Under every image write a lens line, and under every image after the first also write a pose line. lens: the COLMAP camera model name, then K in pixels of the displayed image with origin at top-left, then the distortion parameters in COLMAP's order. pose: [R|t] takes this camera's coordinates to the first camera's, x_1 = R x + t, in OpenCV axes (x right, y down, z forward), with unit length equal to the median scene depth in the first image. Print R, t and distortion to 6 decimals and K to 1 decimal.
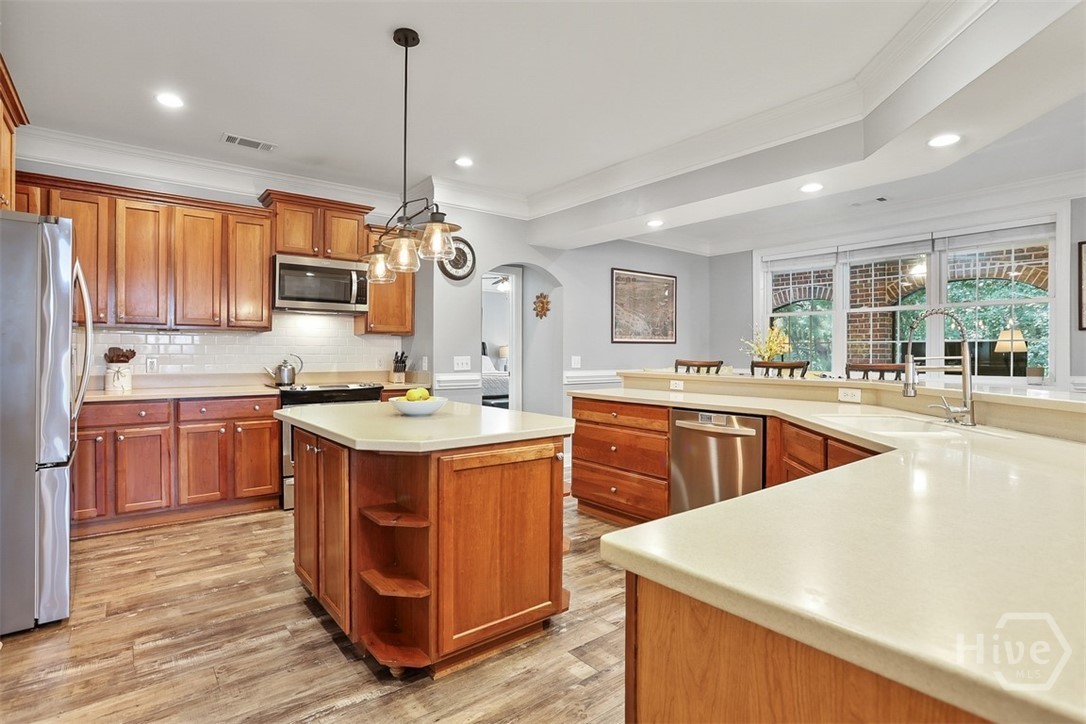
lens RADIAL K [[534.5, 0, 542.1], [0, 534.5, 358.7], [0, 0, 1]] dist [-0.012930, -0.000047]
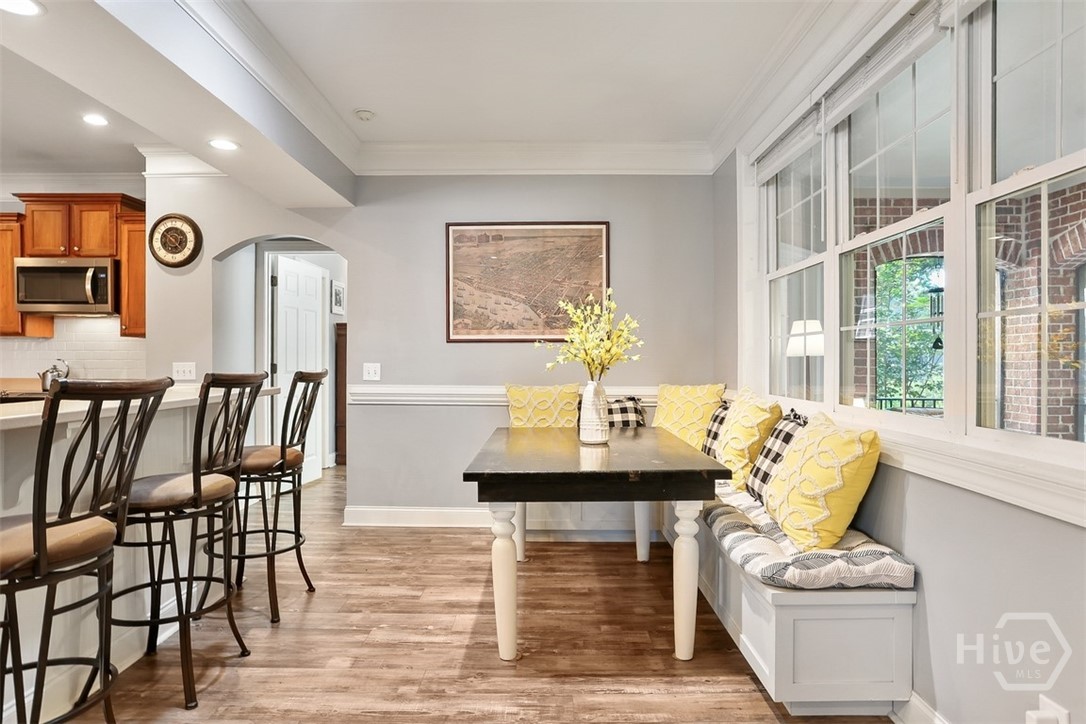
lens RADIAL K [[687.7, 0, 541.7], [0, 687.7, 359.7], [0, 0, 1]] dist [-0.003417, 0.000730]
pose [[0.777394, -0.001159, -0.629013, 0.728901], [-0.003578, 0.999974, -0.006265, -0.004065], [0.629004, 0.007121, 0.777370, 0.438412]]
